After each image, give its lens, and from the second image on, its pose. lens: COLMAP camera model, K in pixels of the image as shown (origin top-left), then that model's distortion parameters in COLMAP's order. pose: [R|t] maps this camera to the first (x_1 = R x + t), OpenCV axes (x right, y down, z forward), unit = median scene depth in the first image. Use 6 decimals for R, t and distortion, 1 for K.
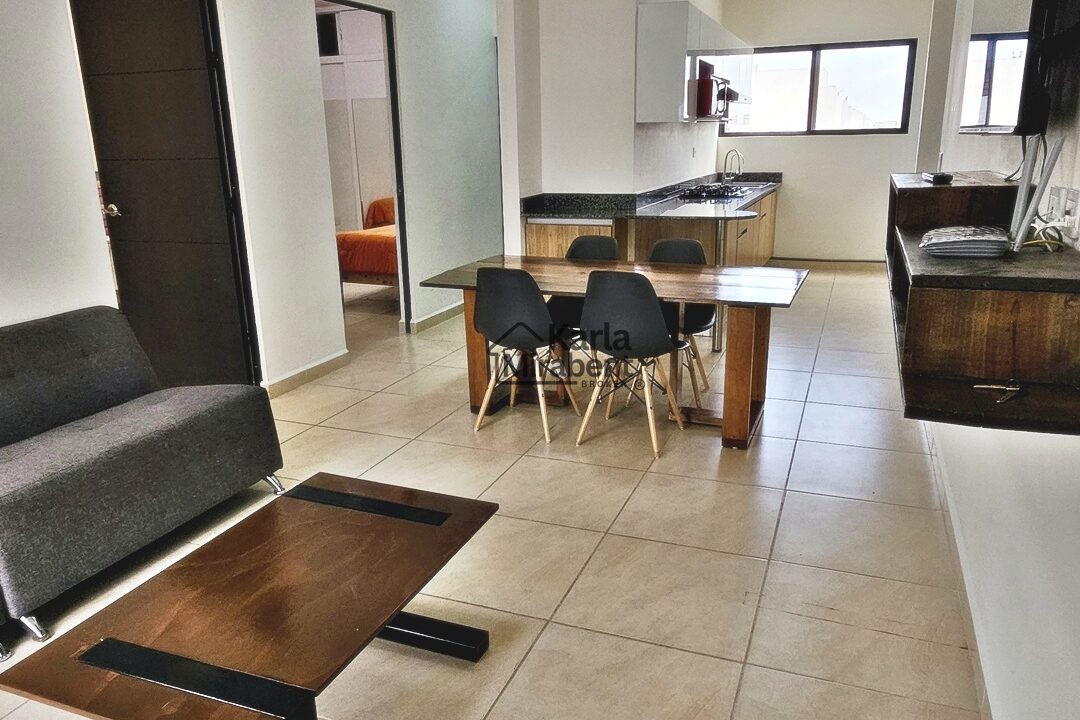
lens RADIAL K [[784.0, 0, 540.8], [0, 784.0, 360.2], [0, 0, 1]] dist [0.003549, 0.000137]
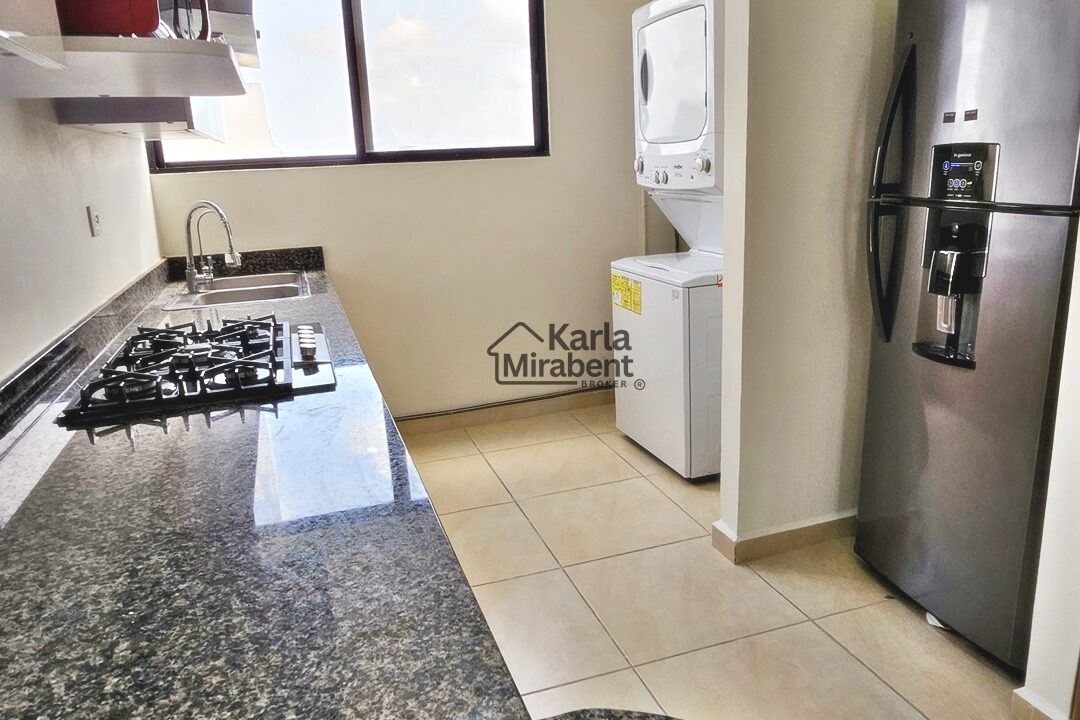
lens RADIAL K [[784.0, 0, 542.0], [0, 784.0, 359.9], [0, 0, 1]] dist [0.003549, 0.000137]
pose [[0.764613, -0.176108, 0.619962, 0.114173], [0.204308, 0.978561, 0.025996, -0.162763], [-0.611248, 0.106787, 0.784201, 0.581266]]
